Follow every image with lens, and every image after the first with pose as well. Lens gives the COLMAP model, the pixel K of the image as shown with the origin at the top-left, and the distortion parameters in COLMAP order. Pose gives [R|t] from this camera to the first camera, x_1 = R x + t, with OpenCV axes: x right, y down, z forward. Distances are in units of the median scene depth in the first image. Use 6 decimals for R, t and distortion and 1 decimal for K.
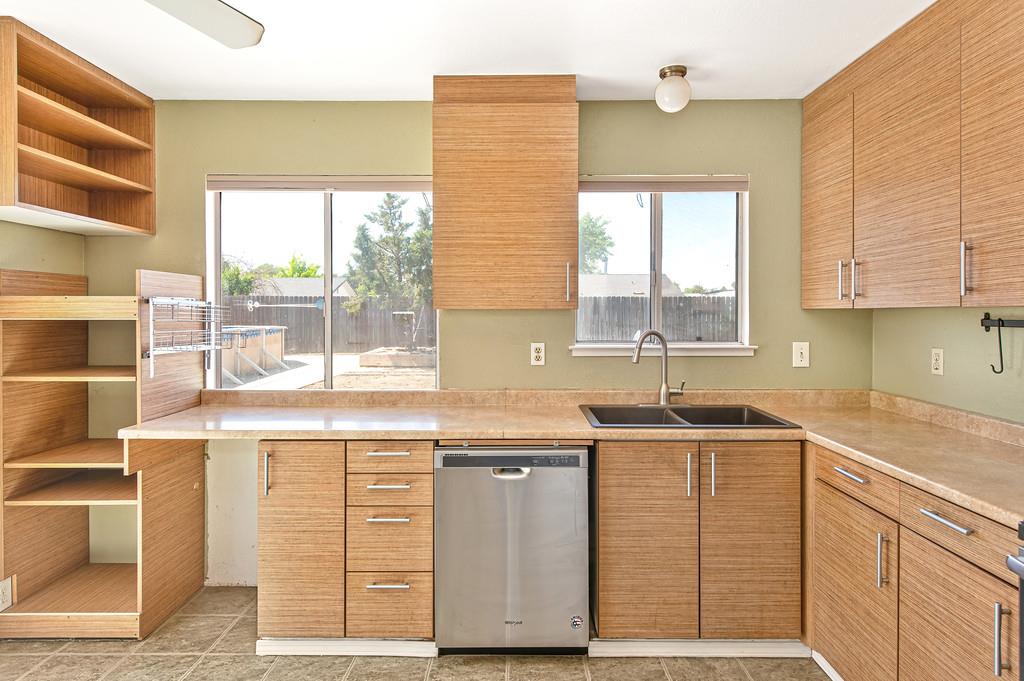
lens RADIAL K [[592.3, 0, 514.0], [0, 592.3, 317.5], [0, 0, 1]] dist [0.006039, -0.002533]
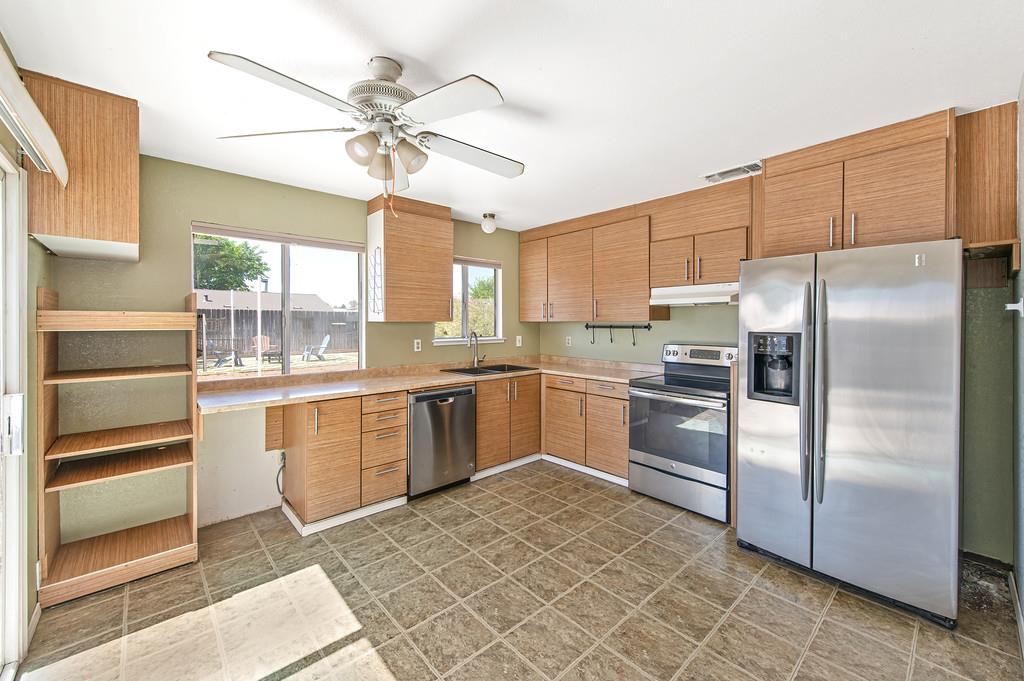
lens RADIAL K [[404.5, 0, 516.0], [0, 404.5, 326.6], [0, 0, 1]] dist [0.001749, 0.000045]
pose [[0.736308, -0.008188, 0.676597, -0.721855], [0.006467, 0.999966, 0.005063, -0.003482], [-0.676615, 0.000648, 0.736336, -0.195331]]
